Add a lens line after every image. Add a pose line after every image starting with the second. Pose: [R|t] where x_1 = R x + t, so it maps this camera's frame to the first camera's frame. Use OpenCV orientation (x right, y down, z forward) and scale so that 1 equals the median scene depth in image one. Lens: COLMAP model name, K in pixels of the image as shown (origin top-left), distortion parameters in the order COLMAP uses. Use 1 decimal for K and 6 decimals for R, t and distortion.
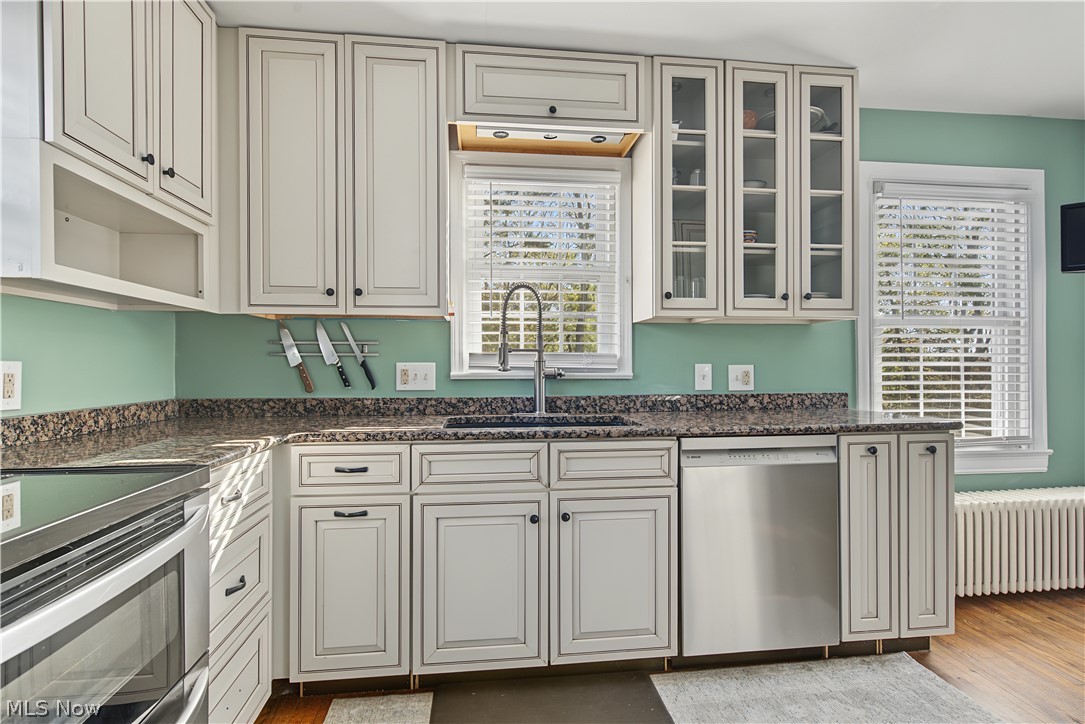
lens RADIAL K [[552.0, 0, 538.6], [0, 552.0, 360.8], [0, 0, 1]] dist [0.000690, 0.000217]
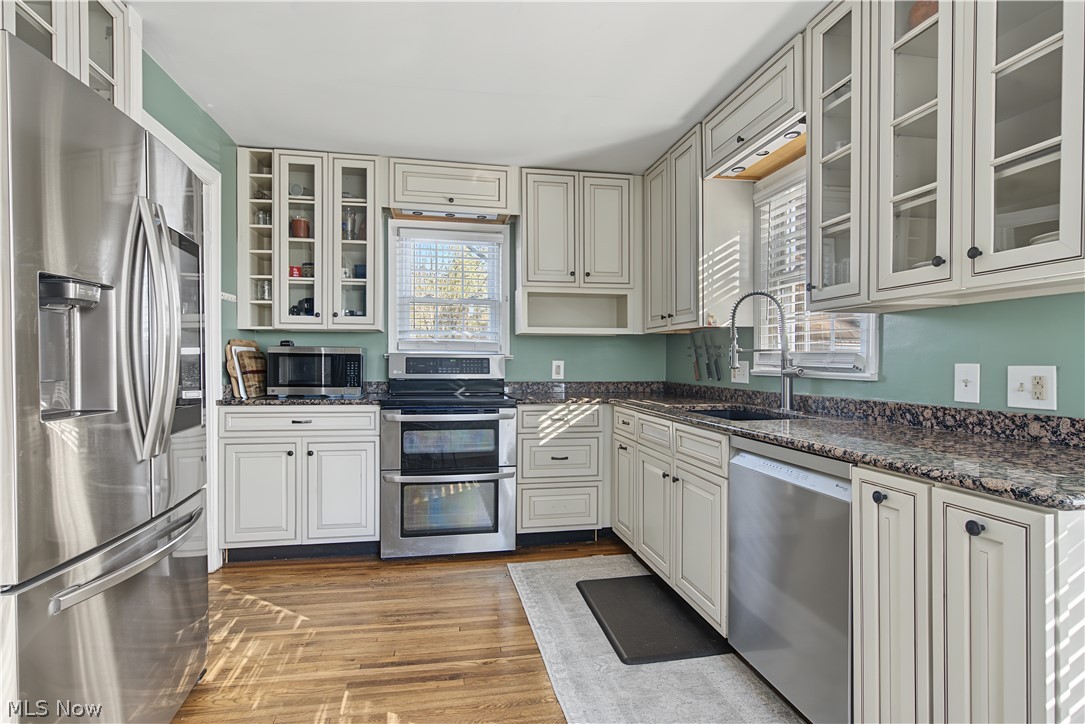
lens RADIAL K [[543.2, 0, 542.7], [0, 543.2, 369.3], [0, 0, 1]] dist [0.001396, 0.001172]
pose [[0.064189, 0.016033, -0.997809, 1.055750], [0.001841, 0.999867, 0.016184, 0.000384], [0.997936, -0.002876, 0.064151, 0.490166]]
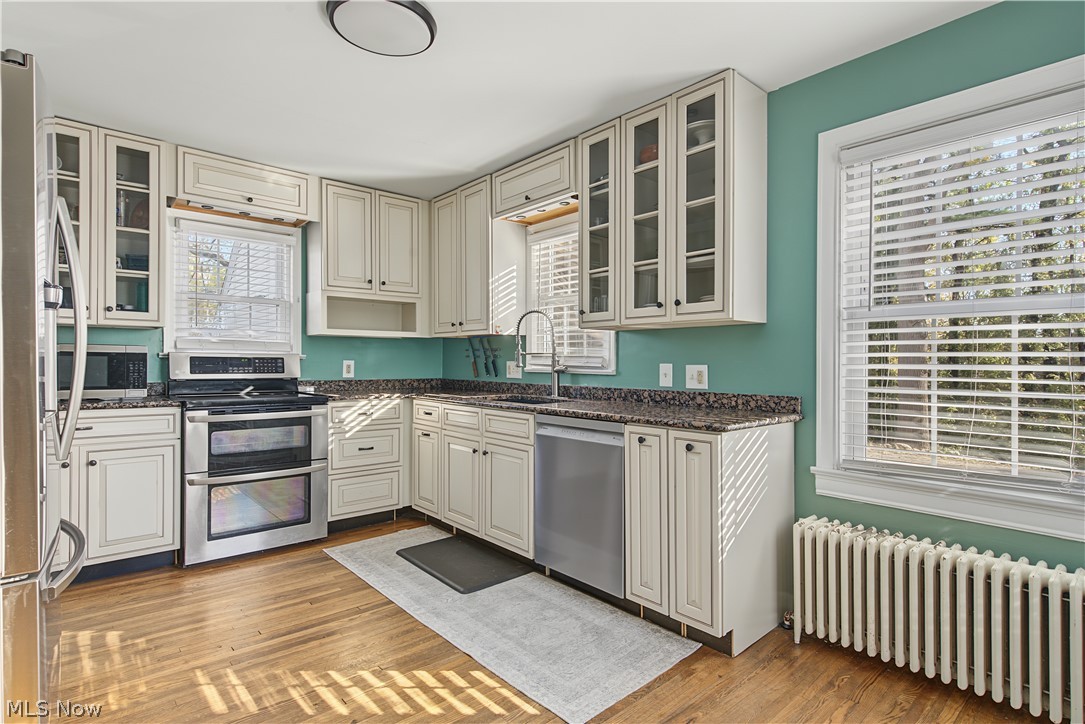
lens RADIAL K [[543.2, 0, 547.5], [0, 543.2, 365.4], [0, 0, 1]] dist [0.001184, 0.001040]
pose [[0.563265, 0.010831, -0.826205, 1.235937], [-0.002204, 0.999930, 0.011605, -0.004294], [0.826274, -0.004716, 0.563249, 0.179257]]
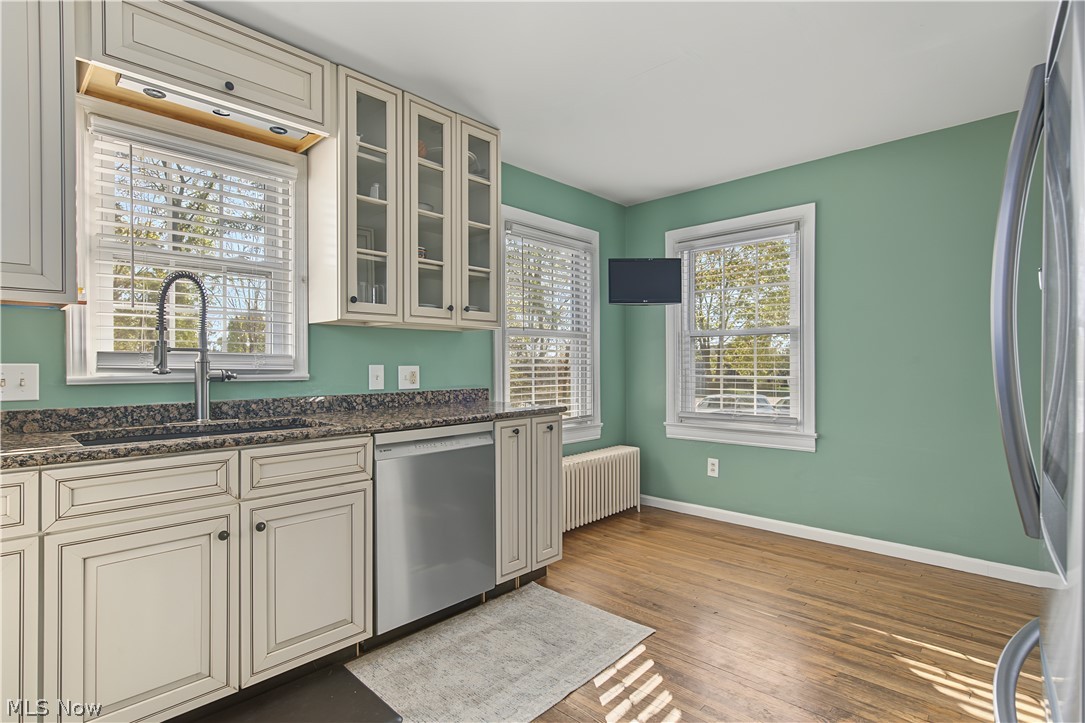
lens RADIAL K [[543.2, 0, 547.5], [0, 543.2, 364.9], [0, 0, 1]] dist [0.001184, 0.001040]
pose [[0.769105, -0.000891, 0.639122, -0.135082], [-0.002221, 0.999989, 0.004067, 0.000318], [-0.639119, -0.004547, 0.769095, -0.024603]]
